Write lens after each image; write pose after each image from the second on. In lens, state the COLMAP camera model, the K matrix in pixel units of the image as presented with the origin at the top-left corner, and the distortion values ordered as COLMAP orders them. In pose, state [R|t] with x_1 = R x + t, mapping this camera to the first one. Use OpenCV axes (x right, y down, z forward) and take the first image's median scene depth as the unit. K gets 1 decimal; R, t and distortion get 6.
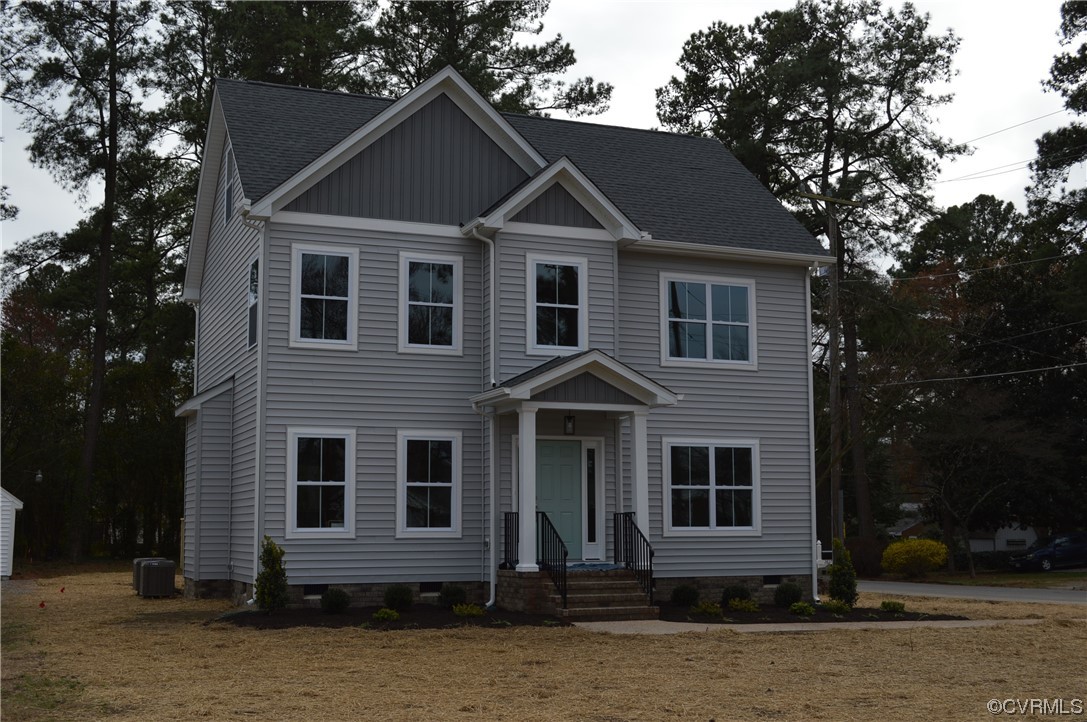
lens RADIAL K [[1260.2, 0, 543.2], [0, 1260.2, 363.9], [0, 0, 1]] dist [-0.035463, 0.000000]
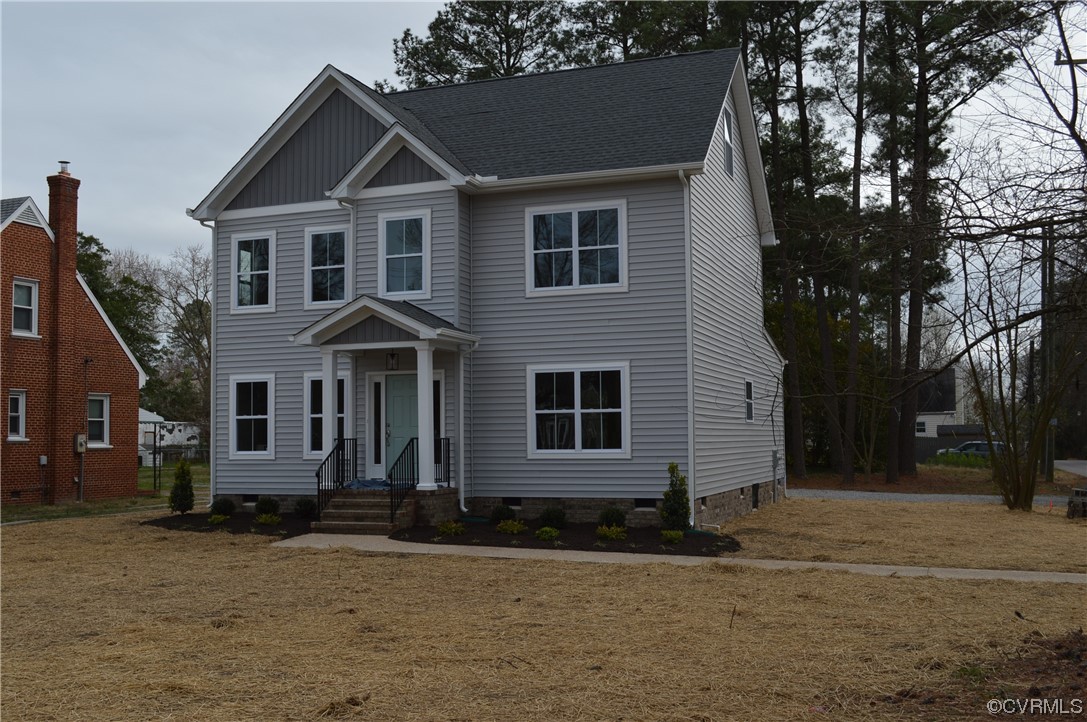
lens RADIAL K [[1147.8, 0, 541.9], [0, 1147.8, 359.2], [0, 0, 1]] dist [-0.028814, 0.000000]
pose [[0.732982, -0.054834, -0.678034, 0.755864], [0.091581, 0.995626, 0.018484, 0.036710], [0.674055, -0.075644, 0.734798, 0.302641]]
